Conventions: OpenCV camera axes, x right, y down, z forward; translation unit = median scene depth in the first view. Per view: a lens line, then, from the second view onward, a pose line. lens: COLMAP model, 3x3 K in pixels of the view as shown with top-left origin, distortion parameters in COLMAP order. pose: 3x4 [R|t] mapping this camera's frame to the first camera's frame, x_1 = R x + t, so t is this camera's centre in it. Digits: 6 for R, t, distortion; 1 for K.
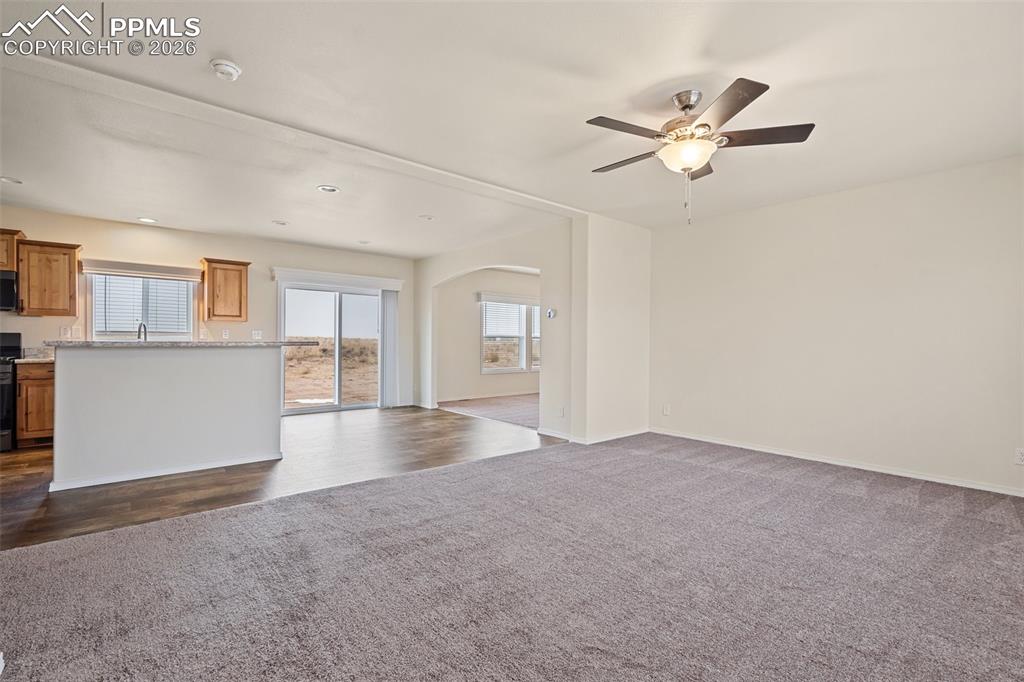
lens RADIAL K [[471.6, 0, 507.1], [0, 471.6, 340.7], [0, 0, 1]] dist [-0.001009, 0.002883]
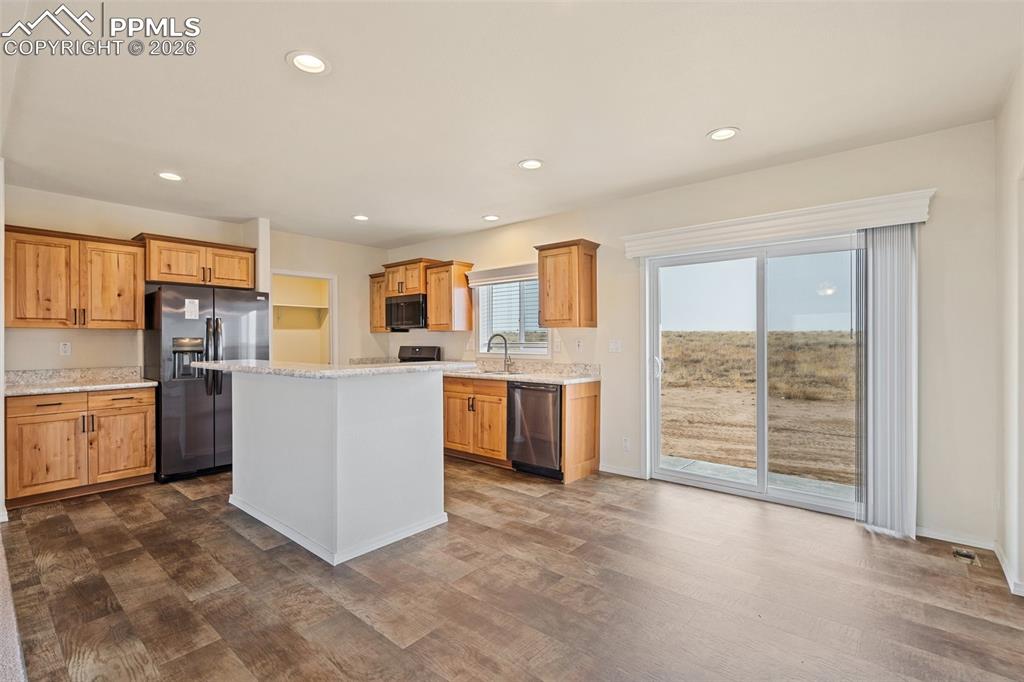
lens RADIAL K [[471.6, 0, 507.1], [0, 471.6, 341.6], [0, 0, 1]] dist [-0.001009, 0.002883]
pose [[0.147470, -0.003588, -0.989060, 0.109754], [0.009210, 0.999955, -0.002254, -0.021910], [0.989024, -0.008777, 0.147496, 0.899175]]
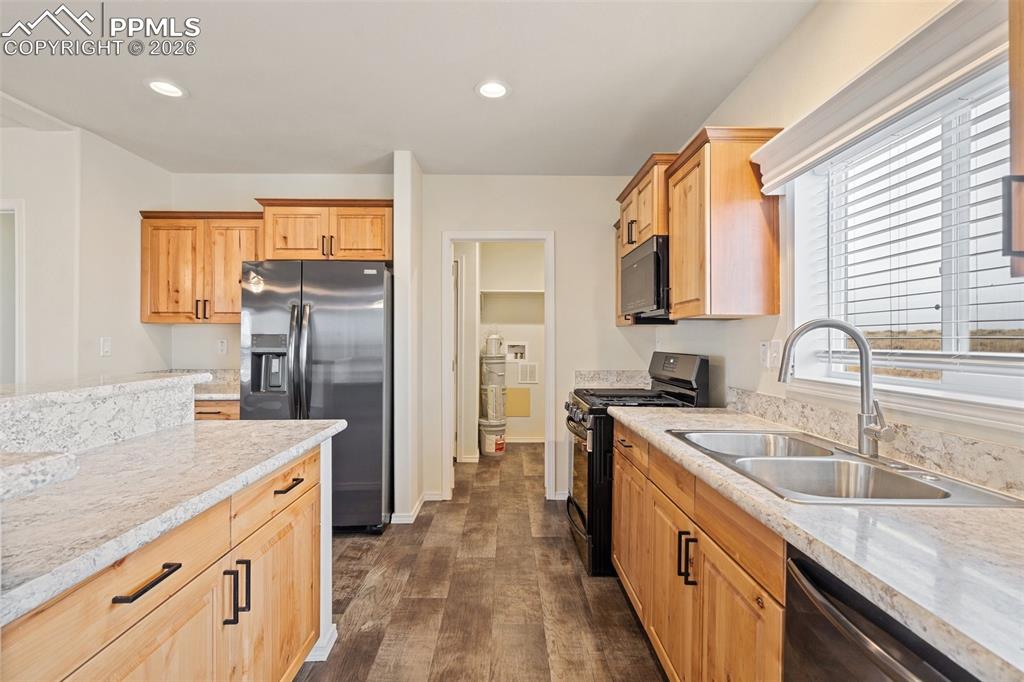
lens RADIAL K [[471.6, 0, 509.7], [0, 471.6, 337.7], [0, 0, 1]] dist [-0.001009, 0.002883]
pose [[-0.648546, -0.010980, -0.761097, -0.477314], [-0.003811, 0.999930, -0.011178, -0.025666], [0.761166, -0.004349, -0.648542, 1.051101]]
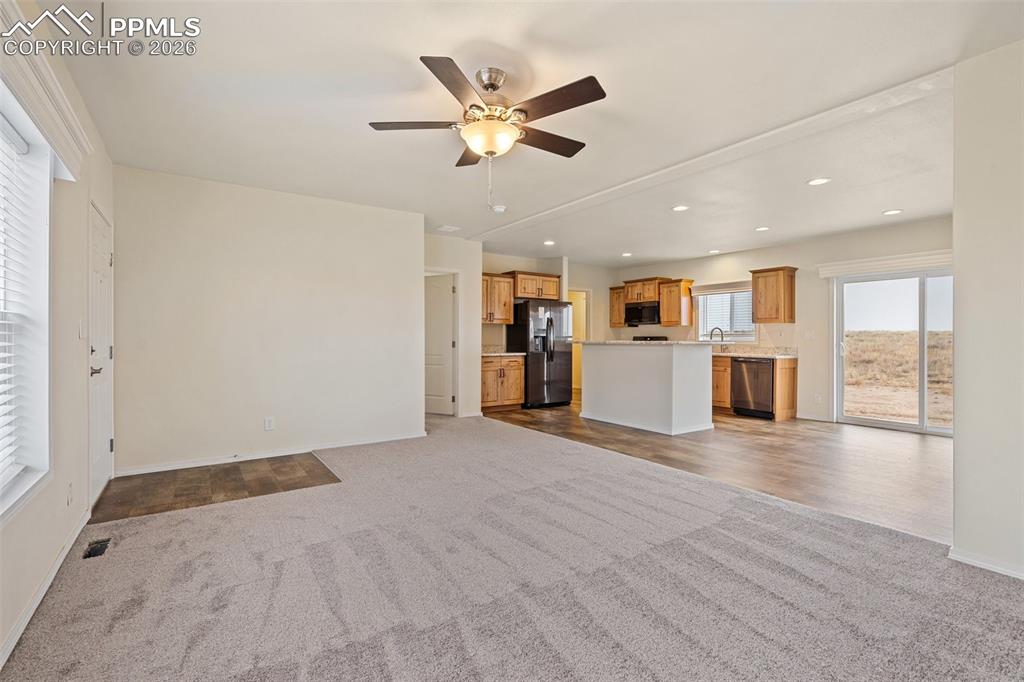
lens RADIAL K [[471.6, 0, 507.9], [0, 471.6, 337.5], [0, 0, 1]] dist [-0.001009, 0.002883]
pose [[-0.120325, -0.008913, -0.992695, 0.630502], [-0.001733, 0.999960, -0.008768, 0.002376], [0.992733, 0.000666, -0.120336, 0.582146]]
